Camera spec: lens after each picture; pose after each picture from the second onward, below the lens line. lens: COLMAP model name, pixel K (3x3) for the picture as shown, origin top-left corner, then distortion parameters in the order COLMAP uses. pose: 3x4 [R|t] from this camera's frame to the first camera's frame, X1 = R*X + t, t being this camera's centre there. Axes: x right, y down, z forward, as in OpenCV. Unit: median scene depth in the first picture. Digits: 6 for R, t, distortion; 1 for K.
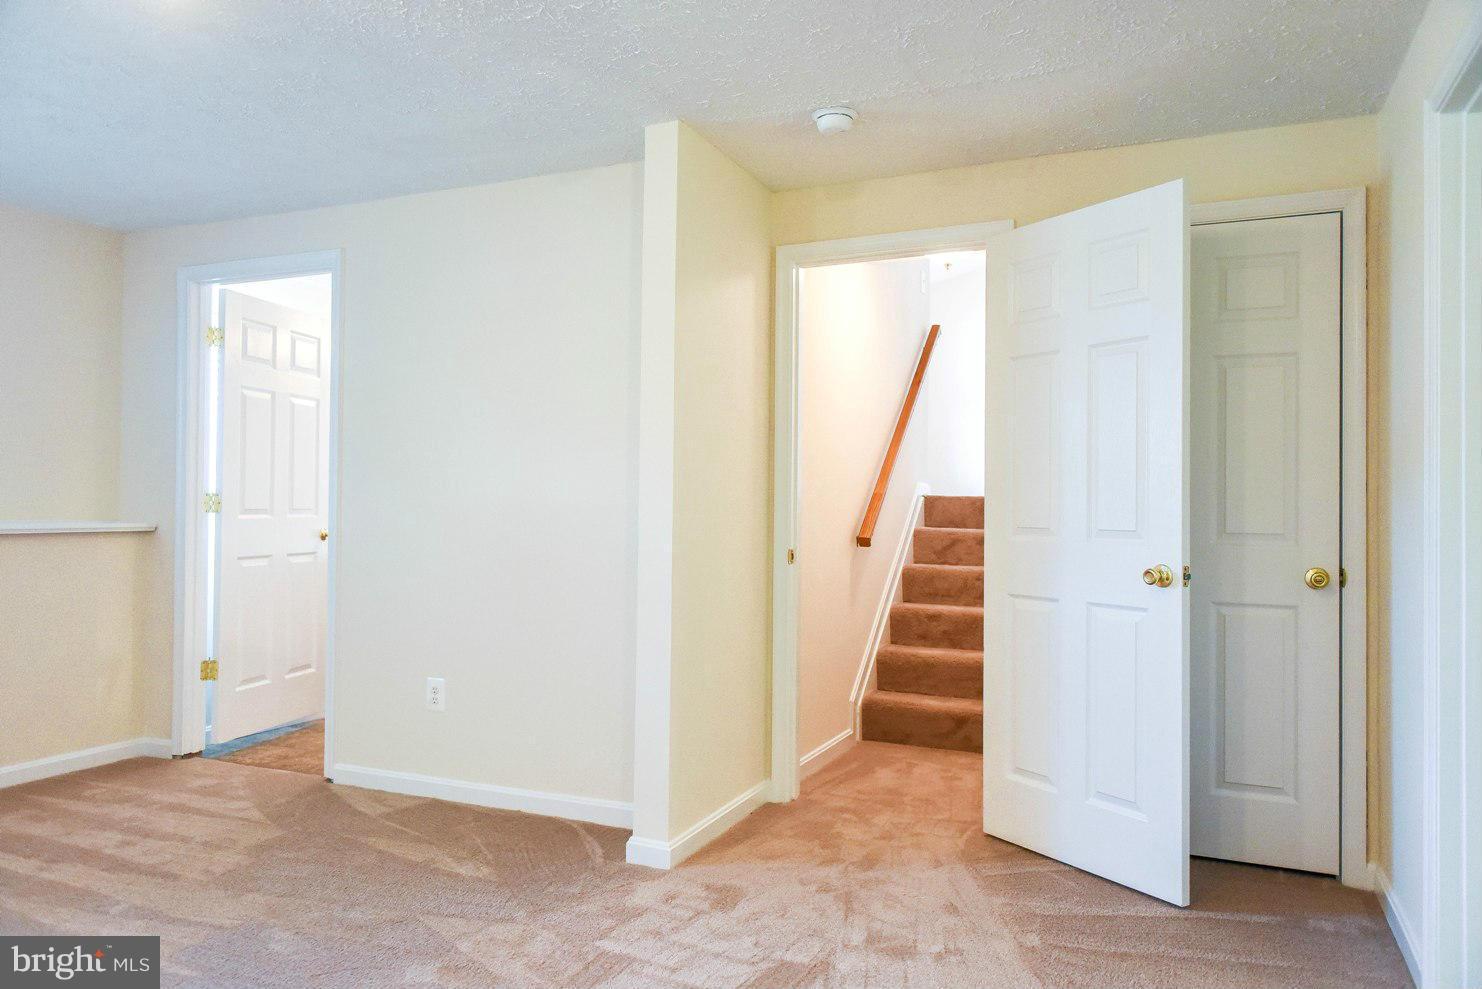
lens RADIAL K [[1011.1, 0, 744.8], [0, 1011.1, 494.3], [0, 0, 1]] dist [0.003514, 0.002259]
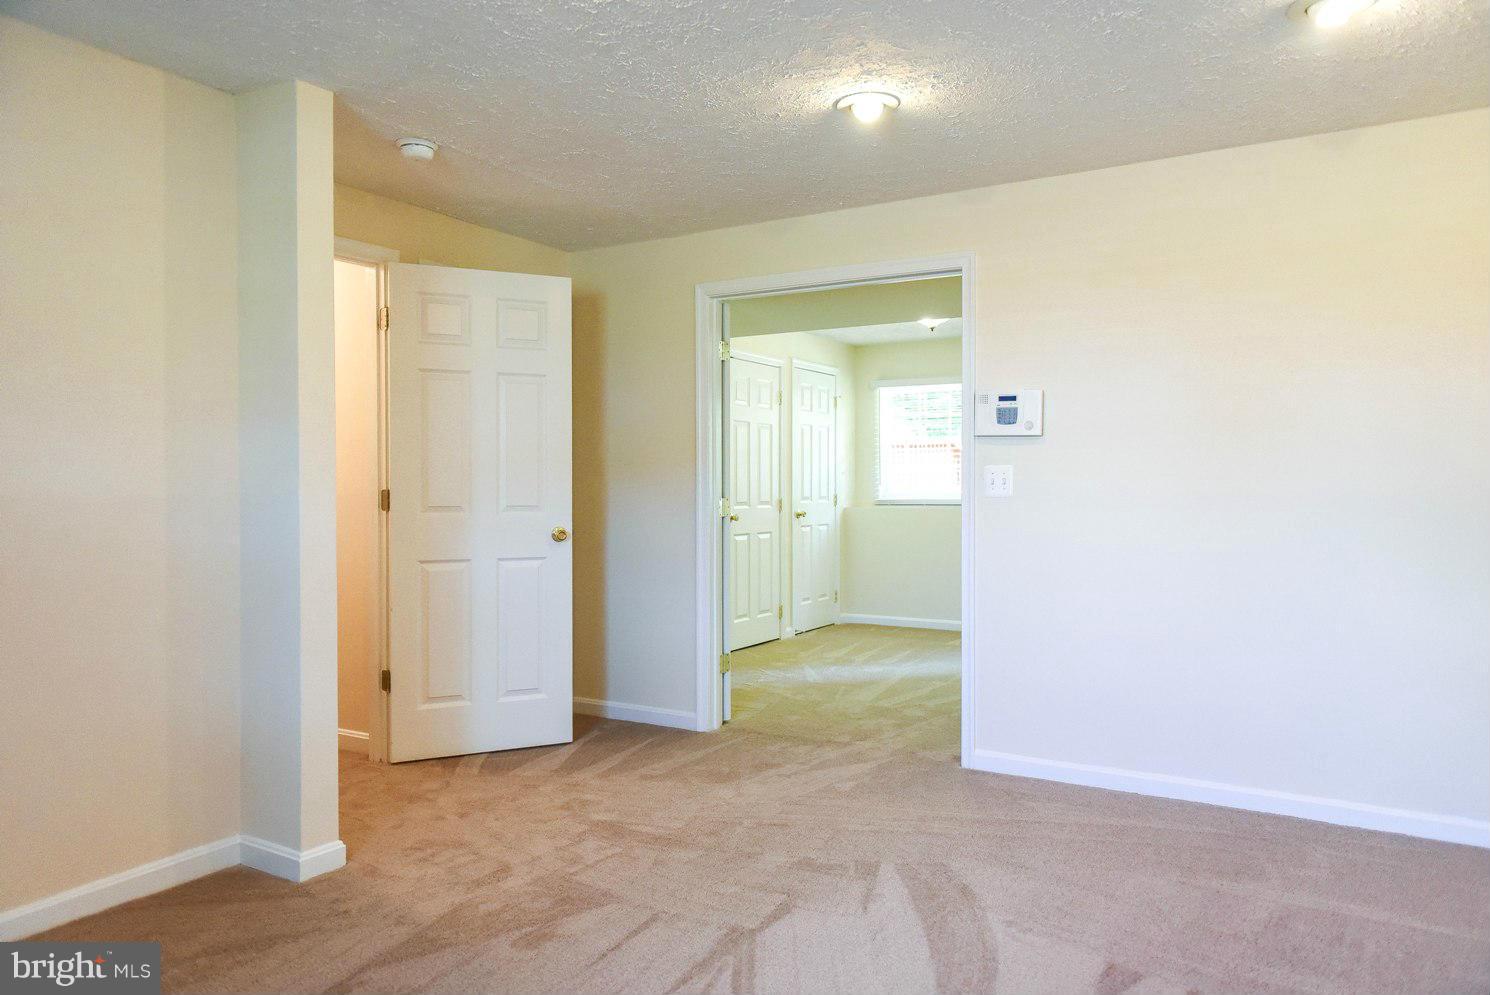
lens RADIAL K [[1016.6, 0, 748.8], [0, 1016.6, 497.3], [0, 0, 1]] dist [0.003514, 0.002259]
pose [[0.133540, -0.018860, 0.990864, -1.049091], [-0.011856, 0.999717, 0.020627, -0.010404], [-0.990972, -0.014503, 0.133279, 0.502819]]
